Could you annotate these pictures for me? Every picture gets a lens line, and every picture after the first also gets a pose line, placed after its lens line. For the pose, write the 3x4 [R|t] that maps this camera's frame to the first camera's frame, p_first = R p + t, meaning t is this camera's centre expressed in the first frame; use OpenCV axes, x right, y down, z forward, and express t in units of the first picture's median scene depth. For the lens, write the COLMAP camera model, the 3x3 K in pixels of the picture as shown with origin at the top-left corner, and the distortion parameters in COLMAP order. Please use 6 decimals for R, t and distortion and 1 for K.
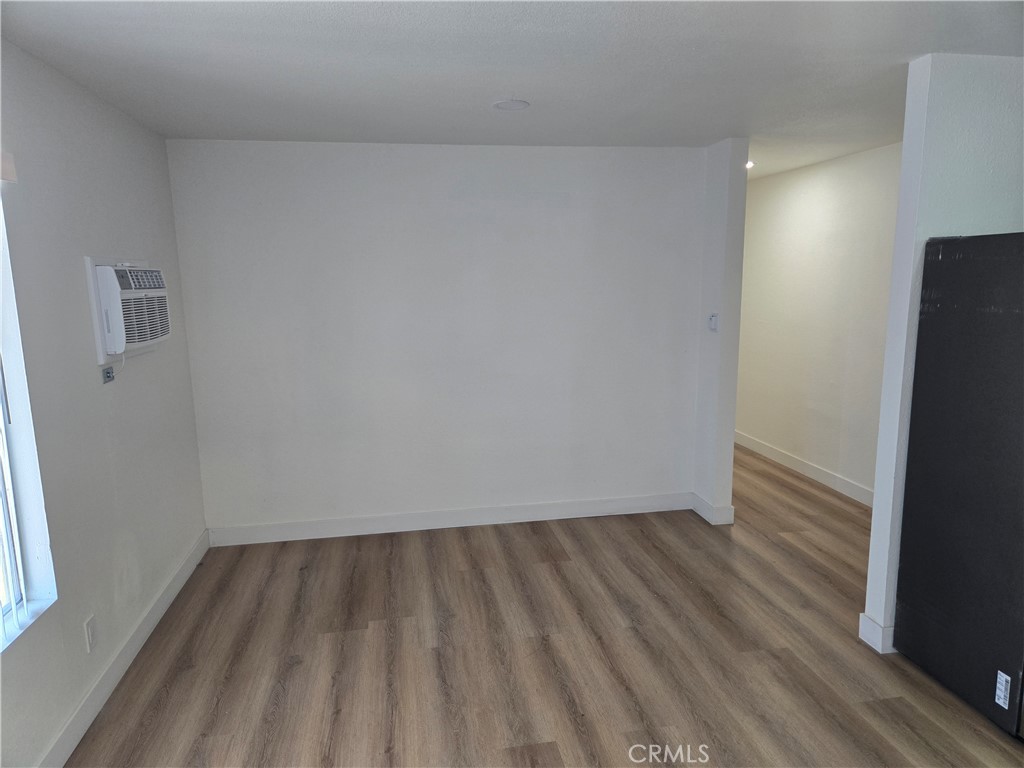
lens RADIAL K [[699.7, 0, 510.5], [0, 699.7, 388.6], [0, 0, 1]] dist [0.065778, -0.052095]
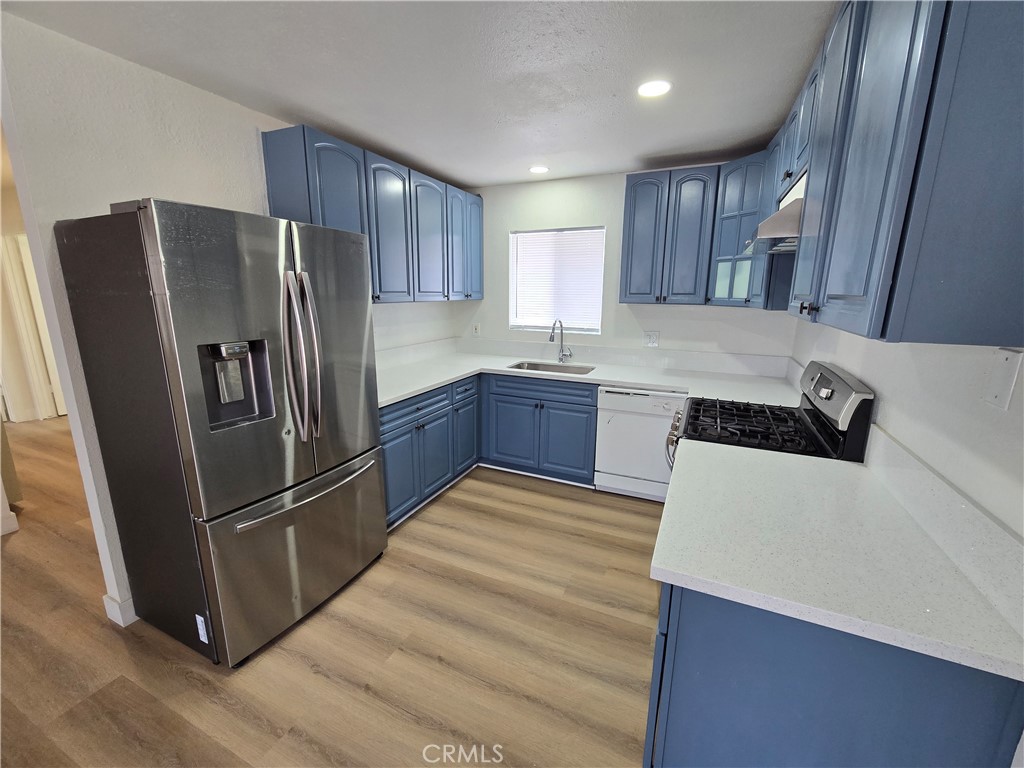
lens RADIAL K [[420.1, 0, 514.8], [0, 420.1, 382.9], [0, 0, 1]] dist [-0.004455, 0.001597]
pose [[0.568157, -0.162742, 0.806668, 0.400426], [0.123010, 0.986032, 0.112288, 0.016036], [-0.813675, 0.035431, 0.580240, 0.153377]]
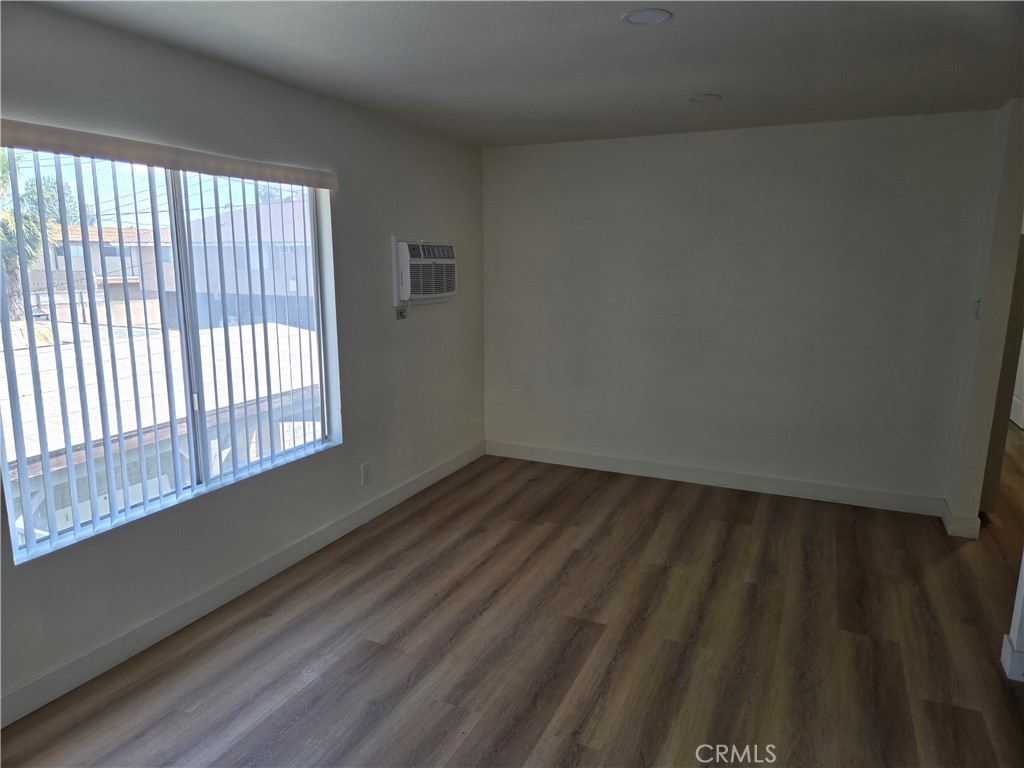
lens RADIAL K [[699.7, 0, 490.3], [0, 699.7, 385.4], [0, 0, 1]] dist [0.065778, -0.052095]
pose [[0.815127, 0.123790, -0.565901, 0.443932], [-0.110374, 0.992193, 0.058058, 0.023327], [0.568670, 0.015137, 0.822426, -0.119966]]
